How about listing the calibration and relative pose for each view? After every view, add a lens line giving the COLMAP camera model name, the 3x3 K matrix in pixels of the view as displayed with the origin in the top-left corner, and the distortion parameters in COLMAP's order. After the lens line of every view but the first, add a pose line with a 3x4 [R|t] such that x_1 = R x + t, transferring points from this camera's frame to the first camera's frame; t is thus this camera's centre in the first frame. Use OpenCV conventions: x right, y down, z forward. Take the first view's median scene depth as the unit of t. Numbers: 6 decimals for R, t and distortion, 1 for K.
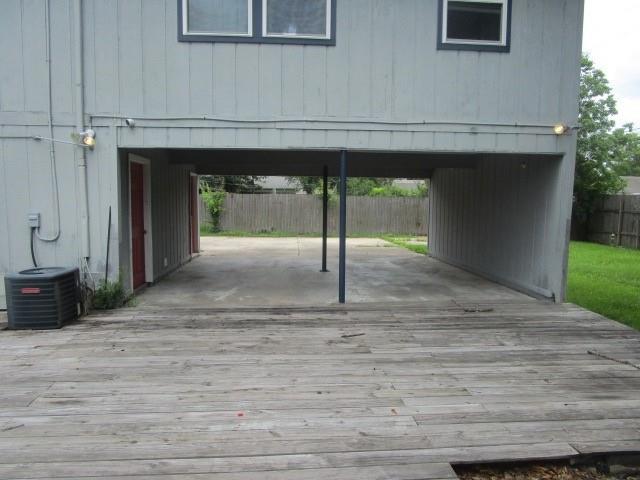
lens RADIAL K [[459.0, 0, 320.1], [0, 459.0, 240.4], [0, 0, 1]] dist [-0.047106, 0.014106]
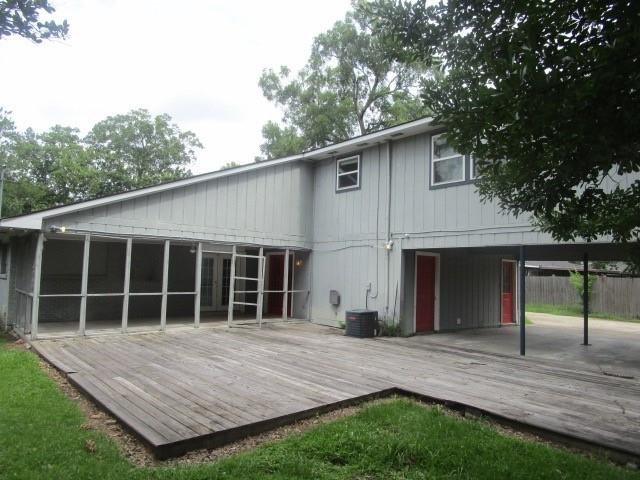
lens RADIAL K [[459.0, 0, 319.8], [0, 459.0, 240.8], [0, 0, 1]] dist [-0.047106, 0.014106]
pose [[0.577788, -0.049749, -0.814669, 0.898680], [-0.097992, 0.986692, -0.129753, 0.039002], [0.810283, 0.154801, 0.565224, -0.346711]]
